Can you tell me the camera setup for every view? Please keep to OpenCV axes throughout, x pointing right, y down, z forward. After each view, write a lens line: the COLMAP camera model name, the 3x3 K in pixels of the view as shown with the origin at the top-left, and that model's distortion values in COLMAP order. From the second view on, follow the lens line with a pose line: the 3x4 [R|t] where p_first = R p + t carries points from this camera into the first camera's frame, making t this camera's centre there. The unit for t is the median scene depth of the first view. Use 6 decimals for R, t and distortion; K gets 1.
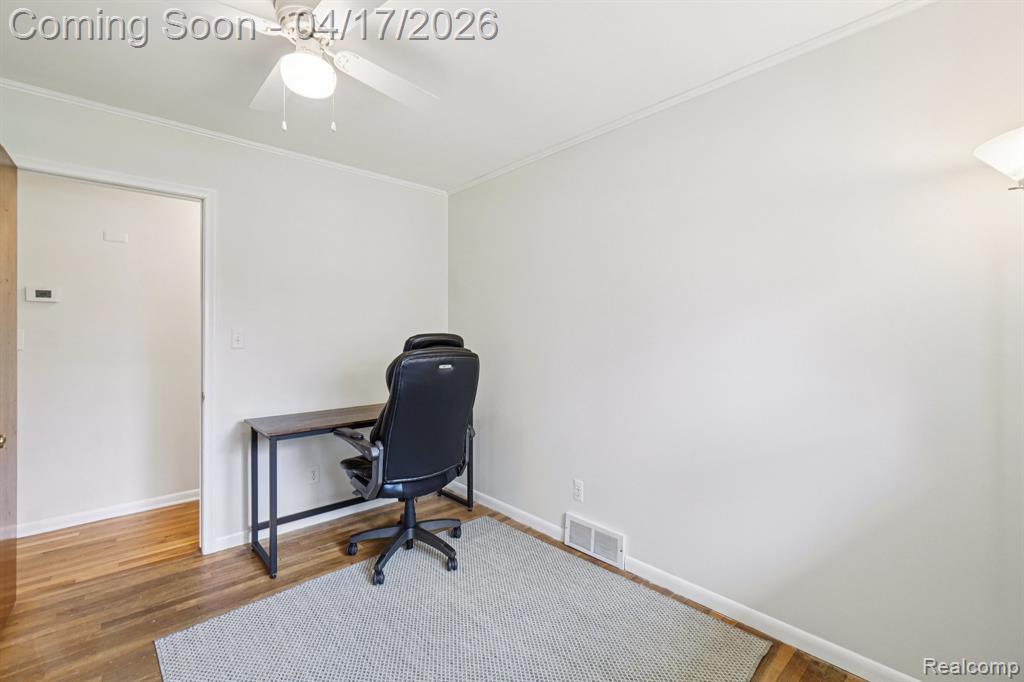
lens RADIAL K [[443.0, 0, 510.6], [0, 443.0, 339.1], [0, 0, 1]] dist [0.001089, 0.000748]
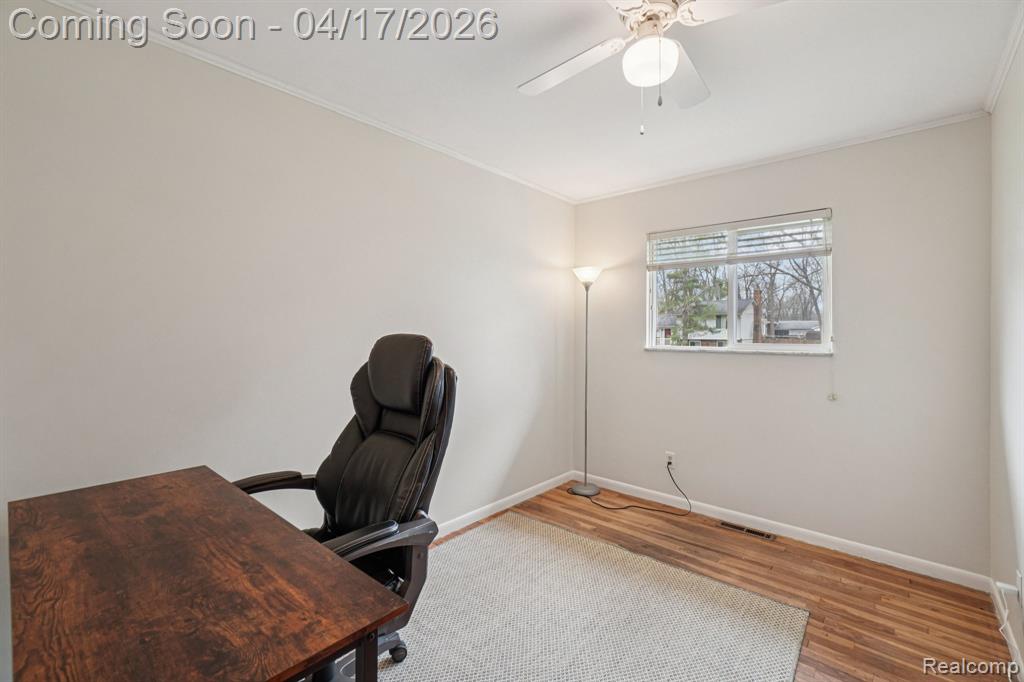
lens RADIAL K [[443.0, 0, 510.5], [0, 443.0, 336.0], [0, 0, 1]] dist [0.001089, 0.000748]
pose [[-0.097222, -0.011609, 0.995195, -1.088363], [0.000560, 0.999931, 0.011719, -0.022852], [-0.995263, 0.001697, -0.097209, 1.111376]]
